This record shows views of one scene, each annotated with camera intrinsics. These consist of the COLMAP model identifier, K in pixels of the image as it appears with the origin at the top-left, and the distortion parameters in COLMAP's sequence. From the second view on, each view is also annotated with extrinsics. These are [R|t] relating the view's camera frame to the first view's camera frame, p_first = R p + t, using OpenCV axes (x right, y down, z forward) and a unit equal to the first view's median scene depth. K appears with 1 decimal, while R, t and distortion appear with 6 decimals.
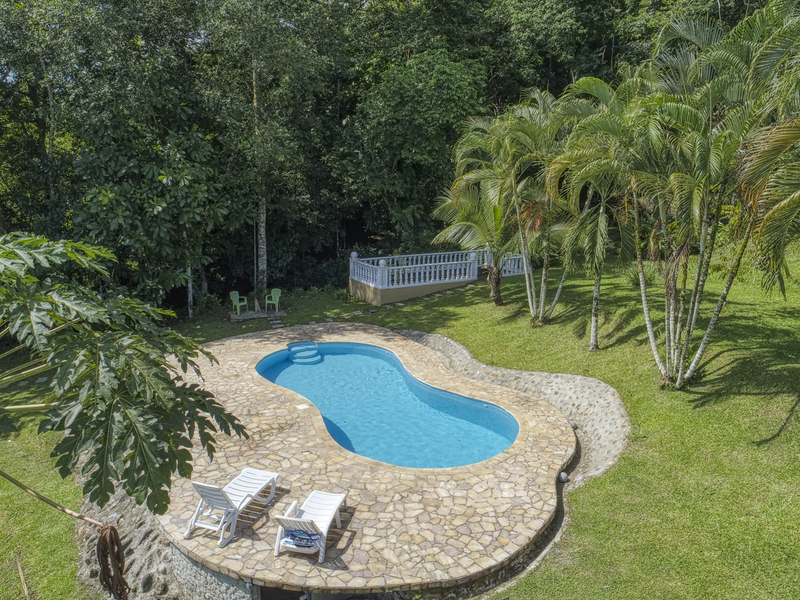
lens RADIAL K [[603.5, 0, 400.0], [0, 603.5, 300.0], [0, 0, 1]] dist [-0.015065, -0.003528]
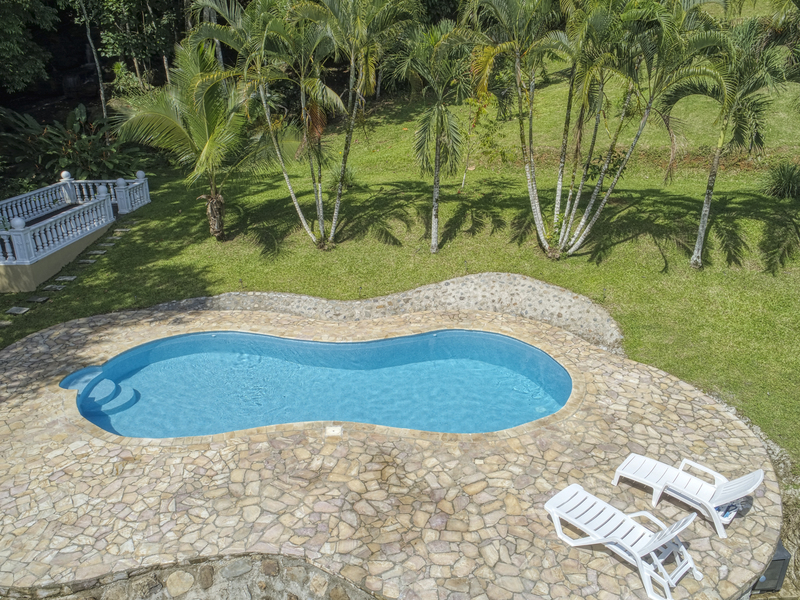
lens RADIAL K [[603.5, 0, 400.0], [0, 603.5, 300.0], [0, 0, 1]] dist [-0.015065, -0.003528]
pose [[0.499826, -0.315555, 0.806597, -0.601897], [0.188935, 0.948567, 0.254018, -0.118428], [-0.845268, 0.025430, 0.533737, 0.537280]]
